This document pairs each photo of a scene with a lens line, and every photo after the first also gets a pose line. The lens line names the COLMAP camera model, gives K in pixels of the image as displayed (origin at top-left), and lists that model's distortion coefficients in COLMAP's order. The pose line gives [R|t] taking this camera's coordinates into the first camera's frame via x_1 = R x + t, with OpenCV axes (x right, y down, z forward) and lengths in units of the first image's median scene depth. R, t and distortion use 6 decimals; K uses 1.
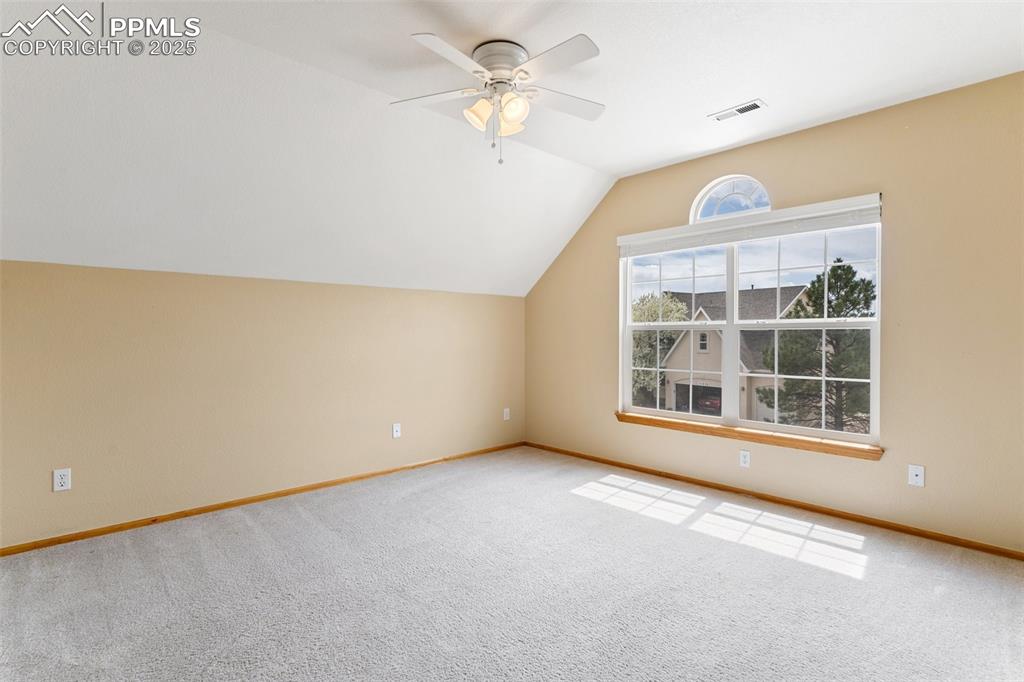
lens RADIAL K [[514.3, 0, 512.0], [0, 514.3, 341.0], [0, 0, 1]] dist [0.000798, 0.000033]
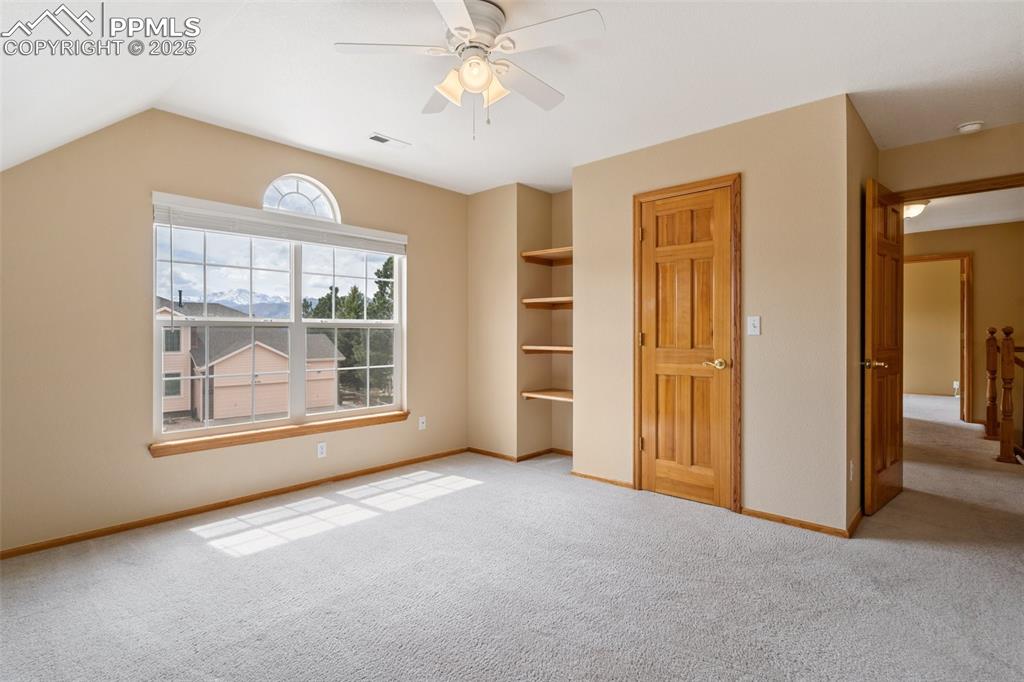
lens RADIAL K [[508.3, 0, 511.4], [0, 508.3, 329.8], [0, 0, 1]] dist [0.001665, 0.000449]
pose [[-0.093133, 0.006266, 0.995634, -0.673024], [0.013862, 0.999891, -0.004996, -0.007892], [-0.995557, 0.013337, -0.093210, 0.758123]]
